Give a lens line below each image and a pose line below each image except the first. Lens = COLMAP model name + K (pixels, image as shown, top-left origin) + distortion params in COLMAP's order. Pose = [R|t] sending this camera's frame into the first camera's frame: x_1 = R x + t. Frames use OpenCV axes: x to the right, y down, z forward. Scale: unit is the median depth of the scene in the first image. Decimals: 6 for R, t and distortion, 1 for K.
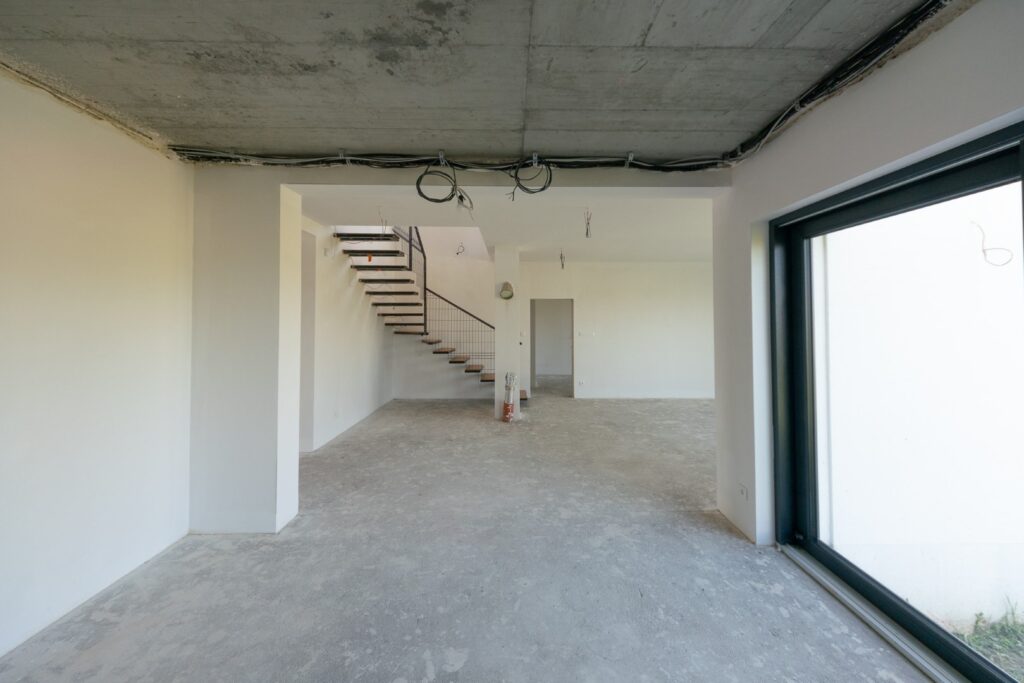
lens RADIAL K [[383.4, 0, 528.1], [0, 383.4, 313.6], [0, 0, 1]] dist [0.000162, -0.001377]
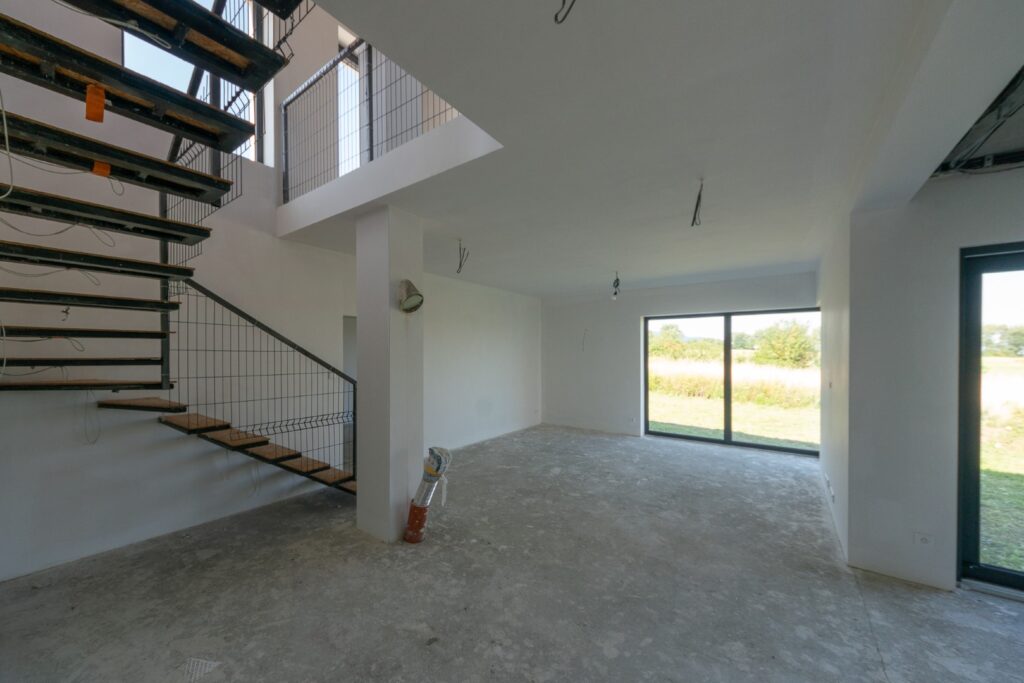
lens RADIAL K [[383.4, 0, 444.9], [0, 383.4, 355.7], [0, 0, 1]] dist [0.000162, -0.001377]
pose [[0.657680, -0.006627, 0.753268, -0.757212], [-0.018895, 0.999502, 0.025291, 0.014191], [-0.753060, -0.030866, 0.657227, 1.085634]]
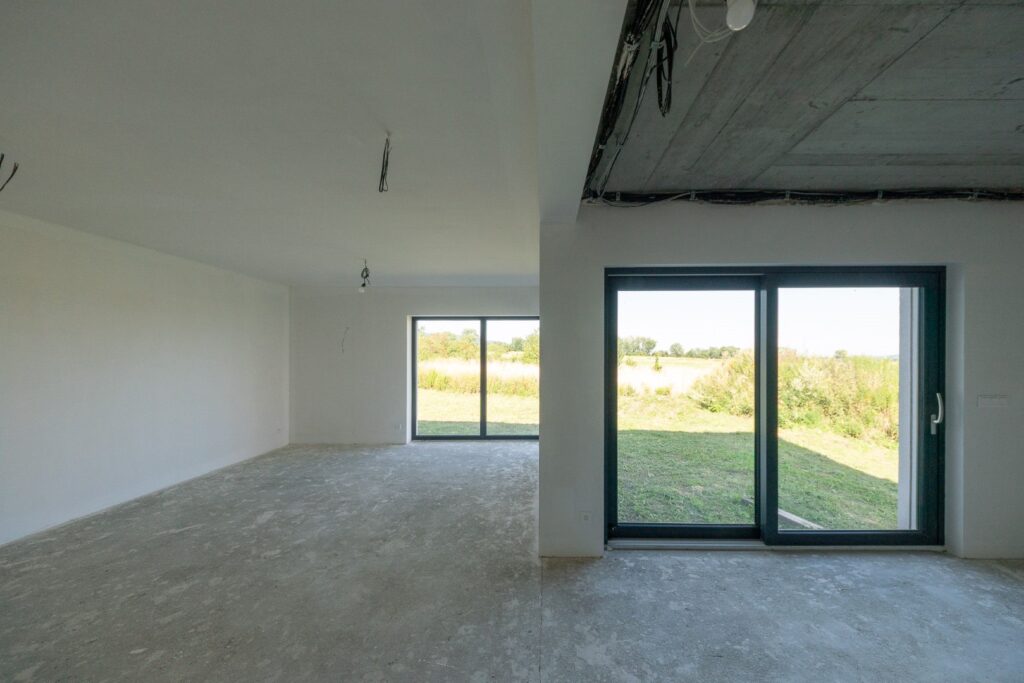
lens RADIAL K [[383.4, 0, 528.9], [0, 383.4, 353.0], [0, 0, 1]] dist [0.000162, -0.001377]
pose [[0.034549, 0.001925, 0.999401, -0.417953], [-0.018403, 0.999830, -0.001289, 0.015788], [-0.999234, -0.018347, 0.034579, 0.955181]]
